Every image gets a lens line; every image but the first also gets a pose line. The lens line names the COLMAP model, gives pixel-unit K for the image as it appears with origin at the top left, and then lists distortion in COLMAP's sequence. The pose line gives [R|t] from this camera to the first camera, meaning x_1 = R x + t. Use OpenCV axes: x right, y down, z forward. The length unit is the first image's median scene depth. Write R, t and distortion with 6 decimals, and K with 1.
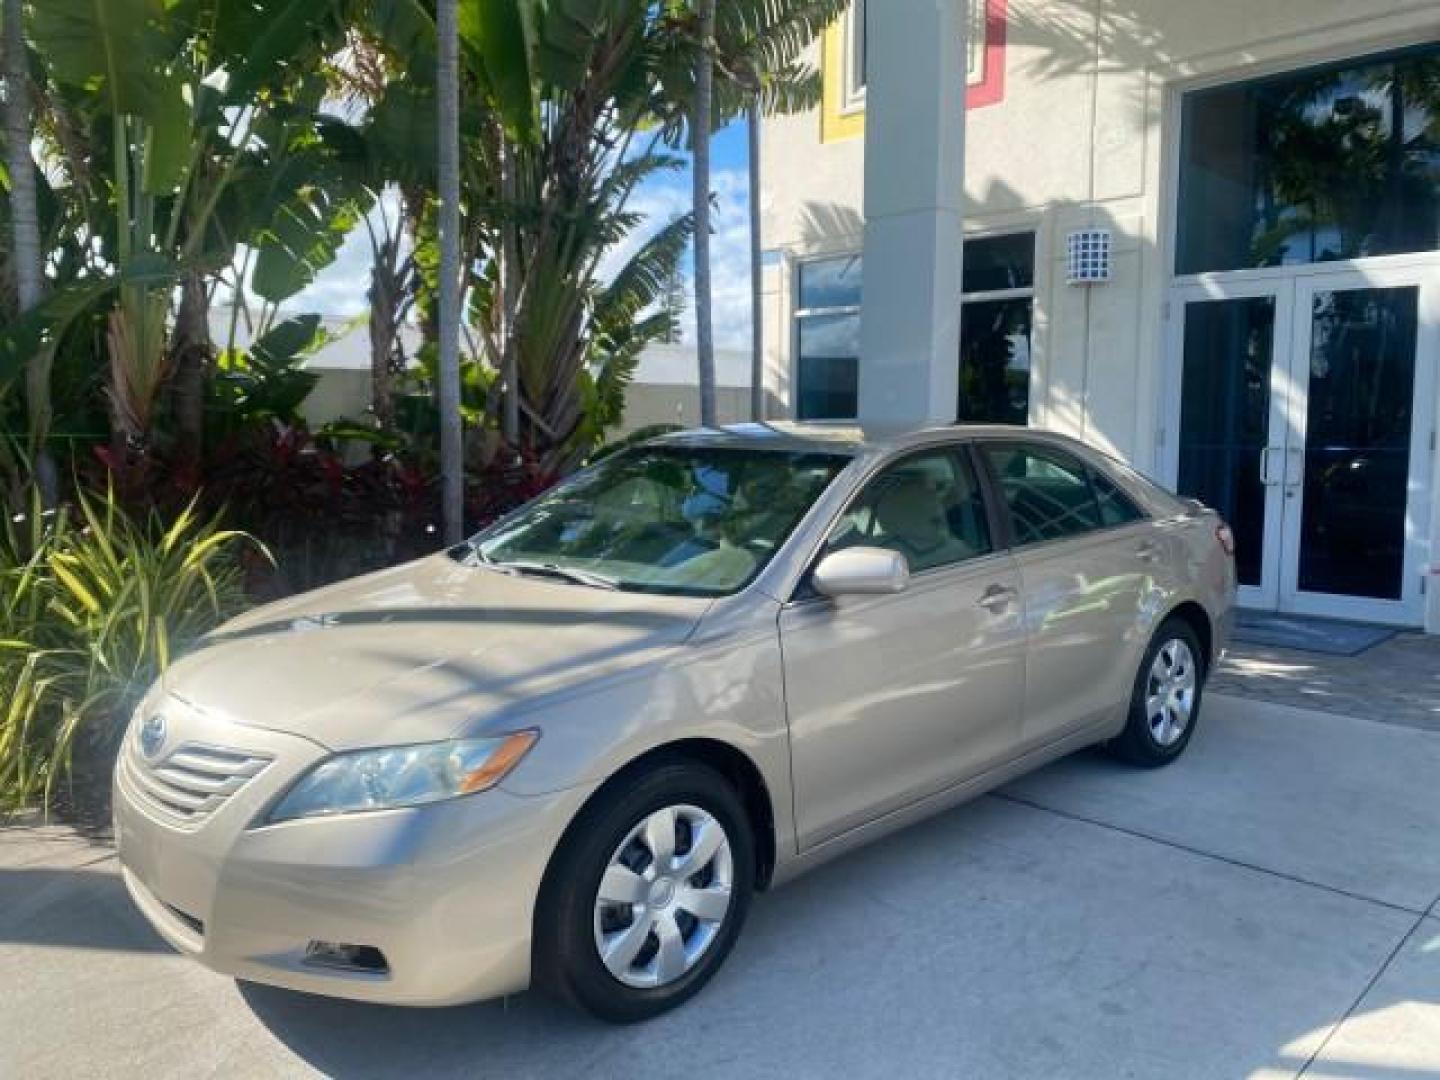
lens RADIAL K [[1107.3, 0, 722.4], [0, 1107.3, 537.8], [0, 0, 1]] dist [0.027670, -0.029204]
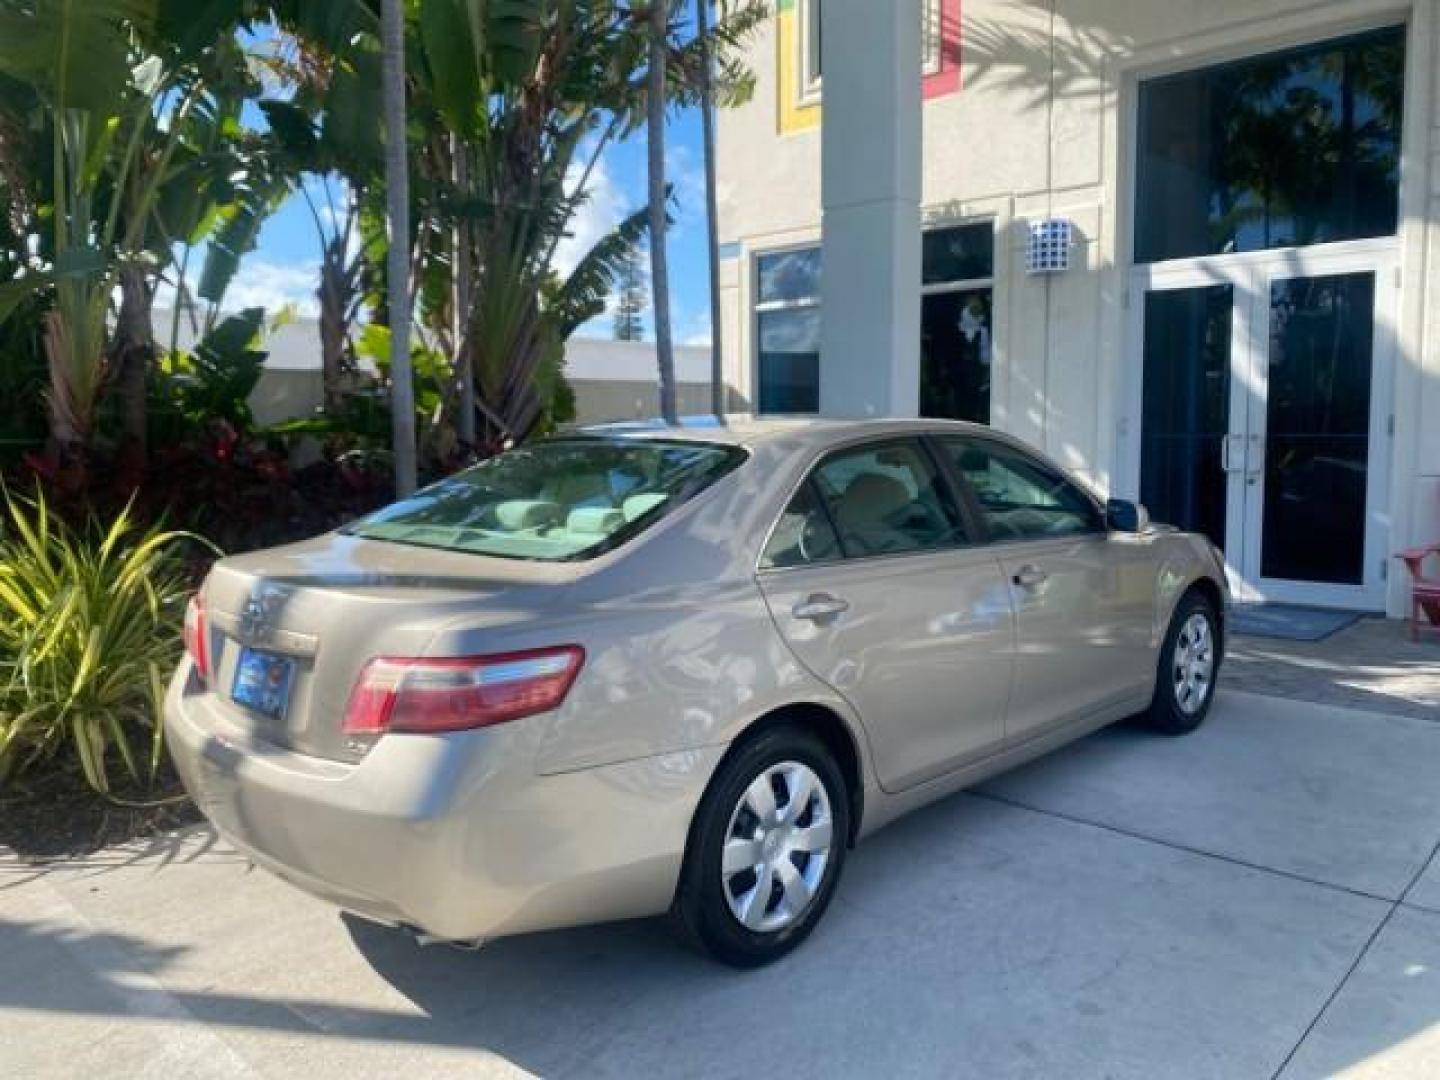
lens RADIAL K [[1107.3, 0, 715.5], [0, 1107.3, 541.6], [0, 0, 1]] dist [0.027670, -0.029204]
pose [[0.999514, -0.018036, 0.025433, 0.002221], [0.017890, 0.999822, 0.005923, 0.000432], [-0.025536, -0.005465, 0.999659, 0.012970]]
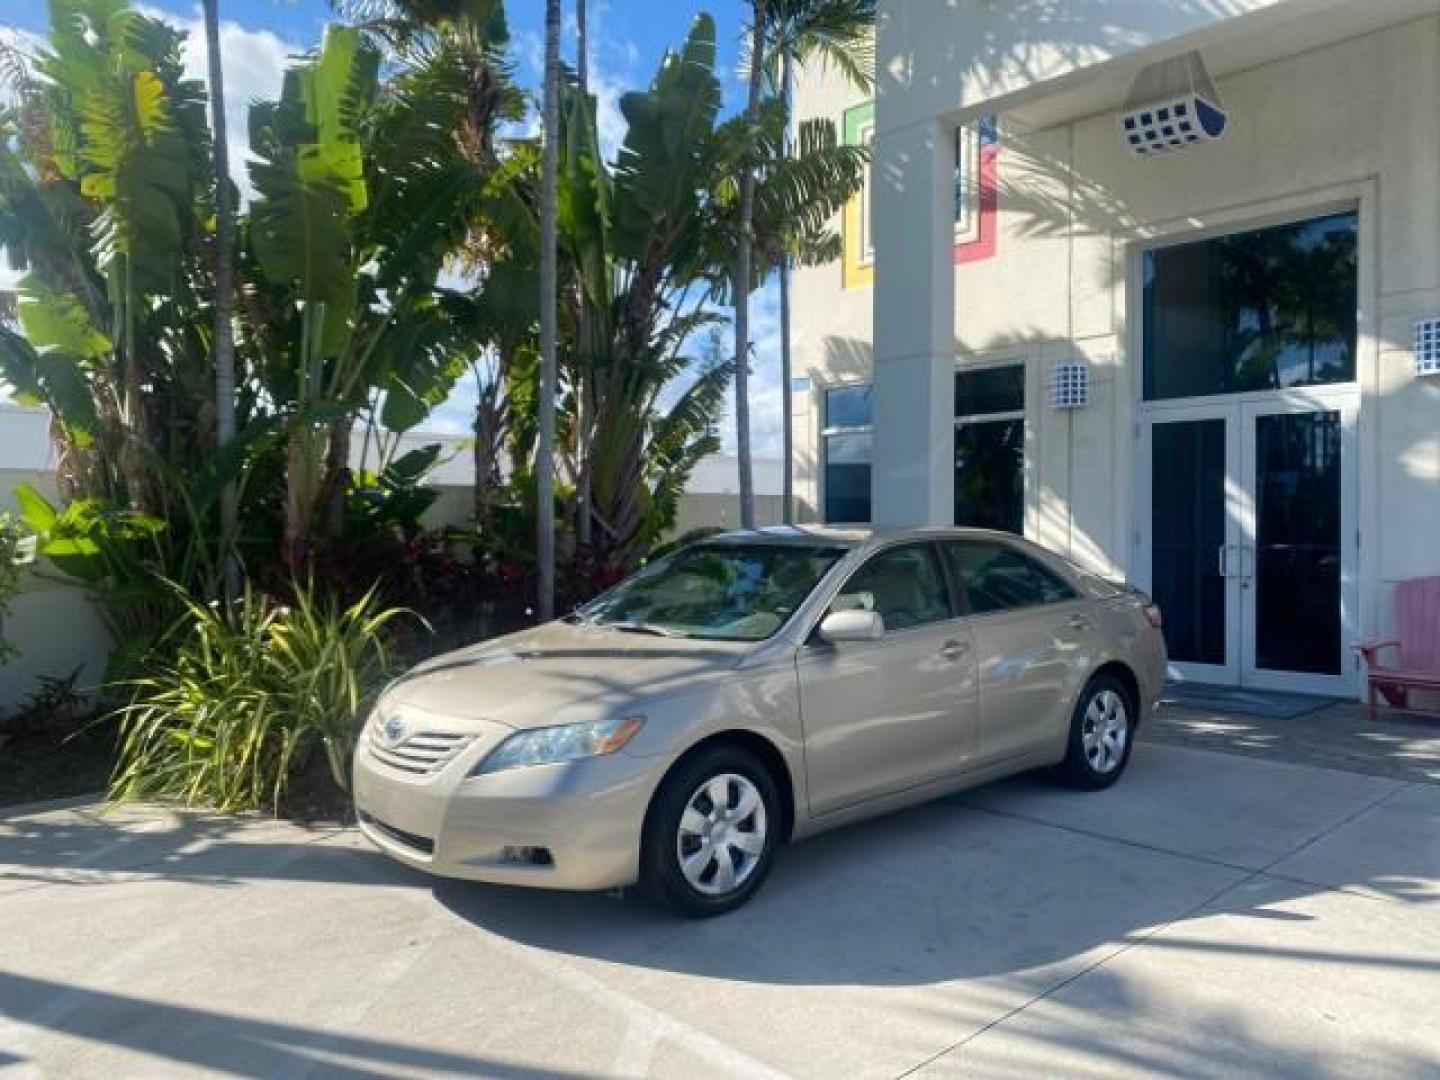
lens RADIAL K [[1107.3, 0, 724.0], [0, 1107.3, 537.9], [0, 0, 1]] dist [0.027670, -0.029204]
pose [[0.999424, -0.004936, -0.033570, 0.001815], [0.001773, 0.995609, -0.093593, 0.022144], [0.033884, 0.093479, 0.995044, -0.211604]]
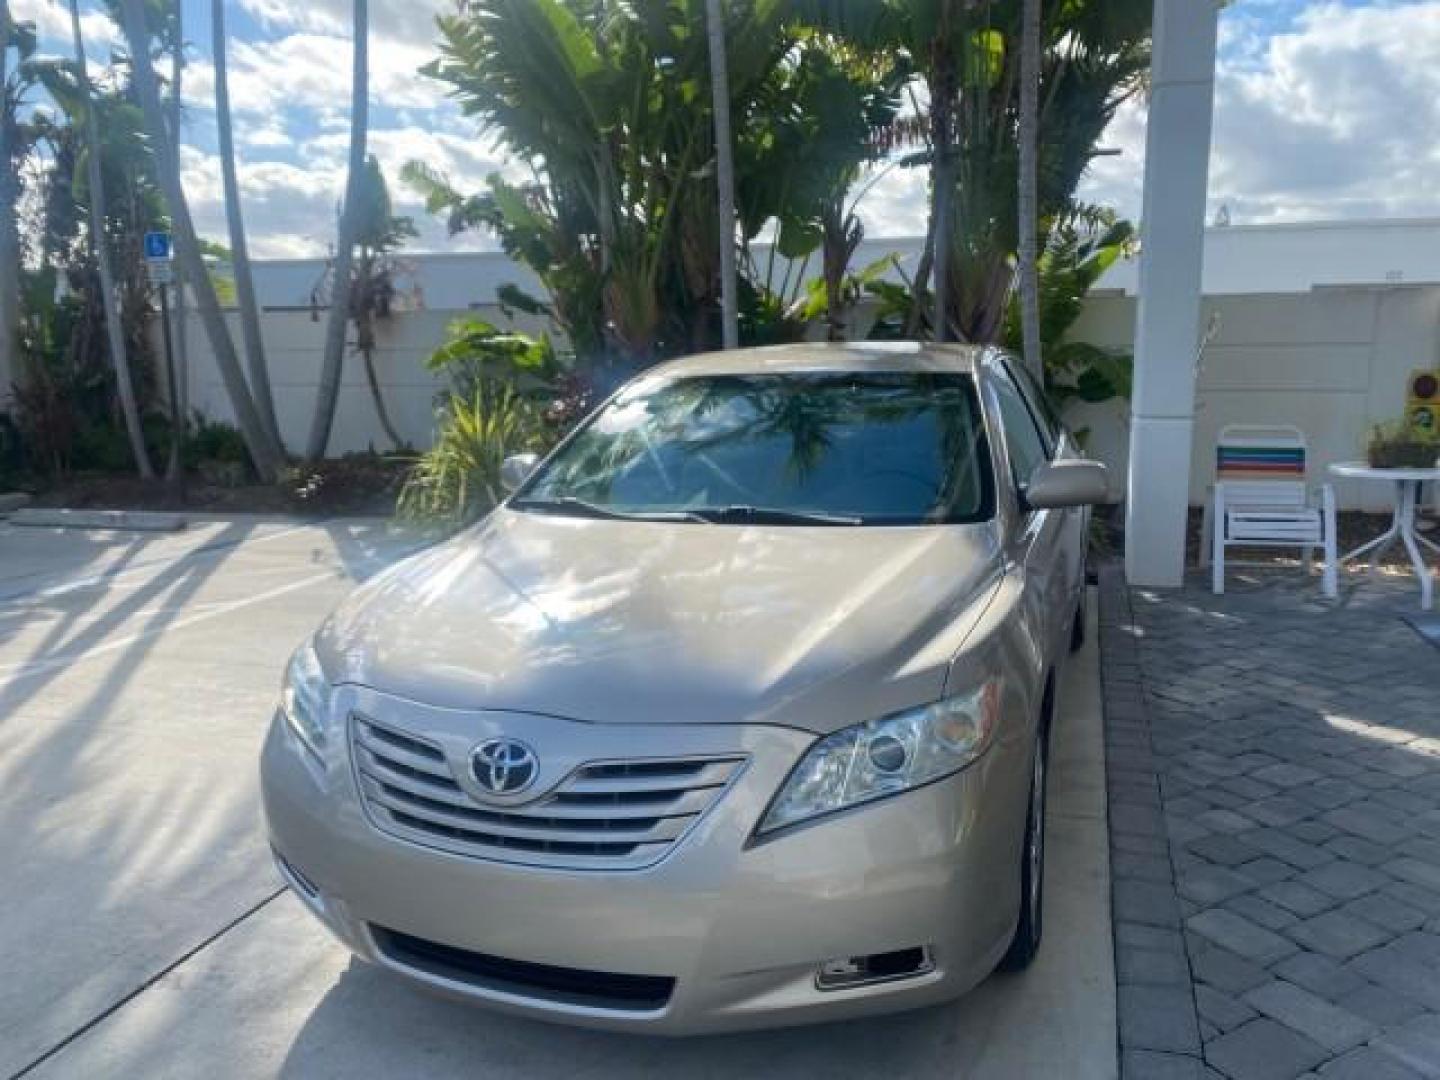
lens RADIAL K [[1107.3, 0, 725.0], [0, 1107.3, 532.7], [0, 0, 1]] dist [0.027670, -0.029204]
pose [[0.450821, 0.141568, -0.881317, 0.822396], [-0.074439, 0.989866, 0.120927, -0.036189], [0.889505, 0.011088, 0.456791, 0.311289]]
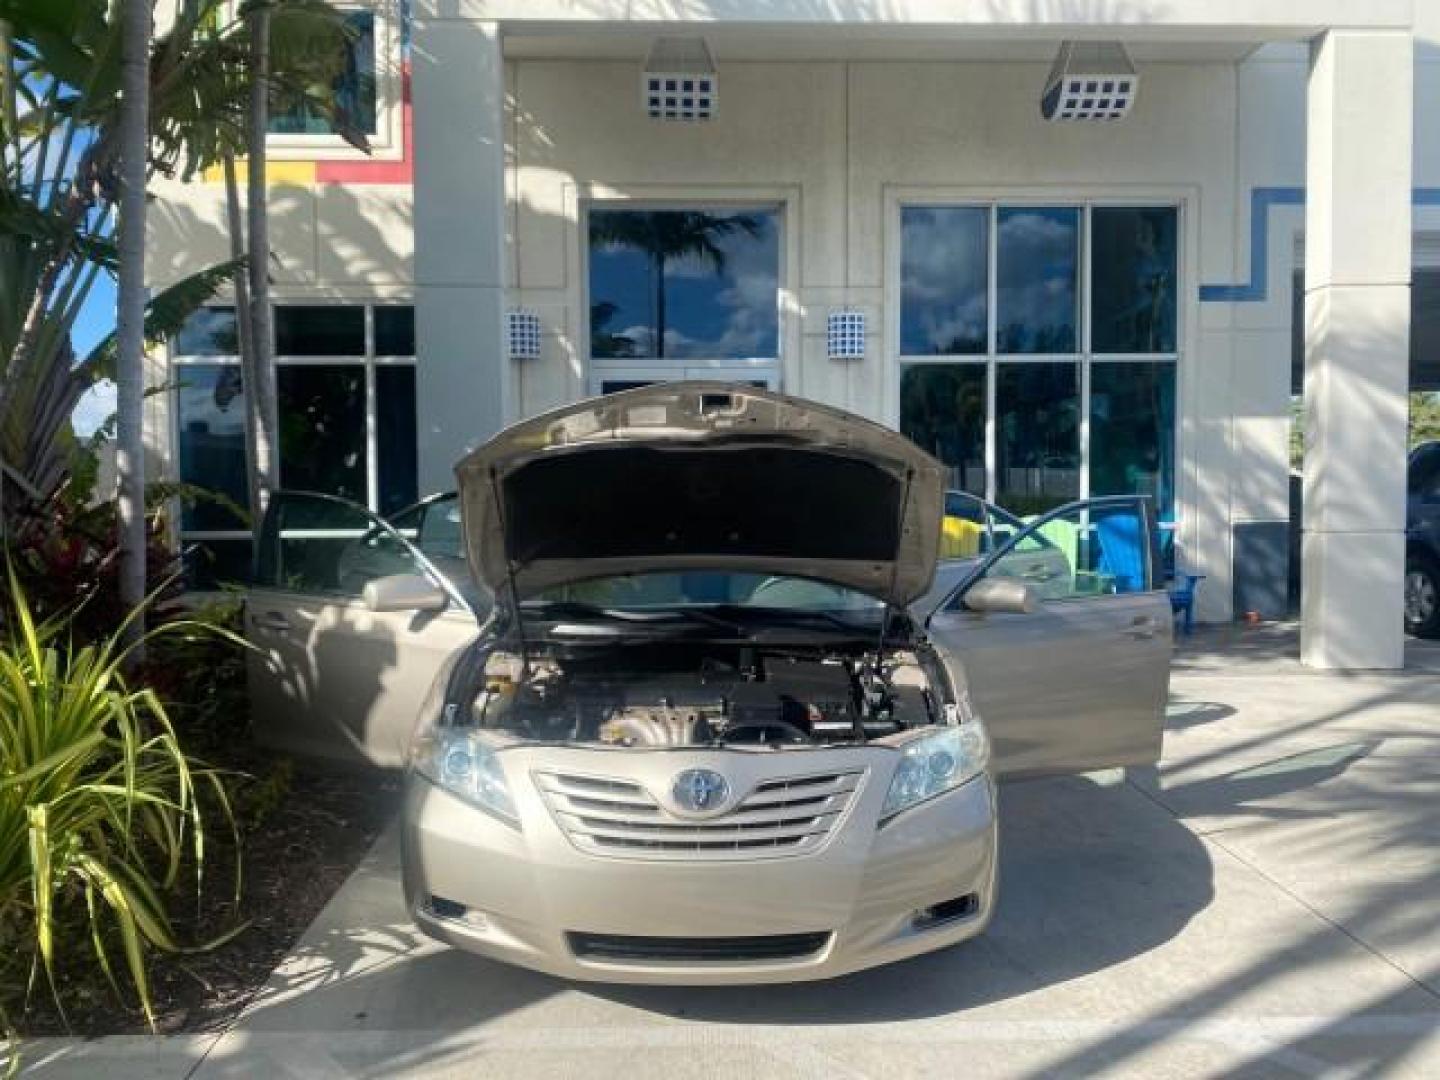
lens RADIAL K [[1100.6, 0, 721.2], [0, 1100.6, 545.9], [0, 0, 1]] dist [0.024691, -0.011796]
pose [[0.677083, -0.050929, 0.734143, -0.462520], [0.081532, 0.996652, -0.006056, -0.014106], [-0.731376, 0.063956, 0.678968, 0.104085]]
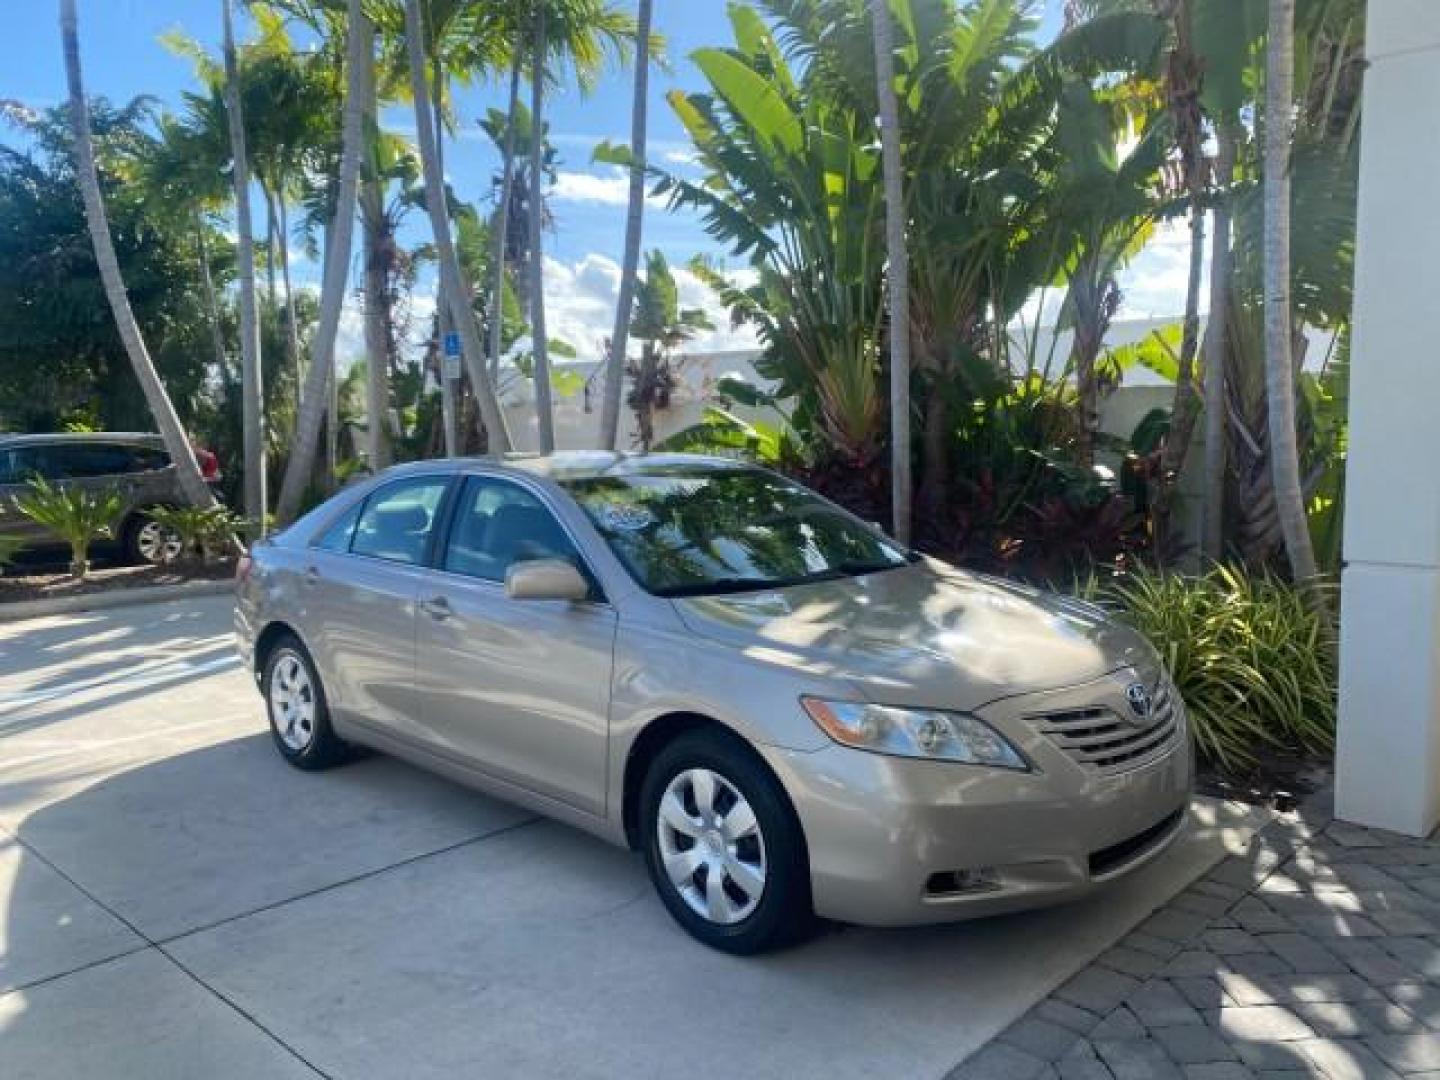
lens RADIAL K [[1107.3, 0, 727.6], [0, 1107.3, 537.1], [0, 0, 1]] dist [0.027670, -0.029204]
pose [[0.017040, 0.090195, -0.995778, 0.743562], [-0.089718, 0.992043, 0.088321, -0.079266], [0.995821, 0.087835, 0.024996, 0.667835]]
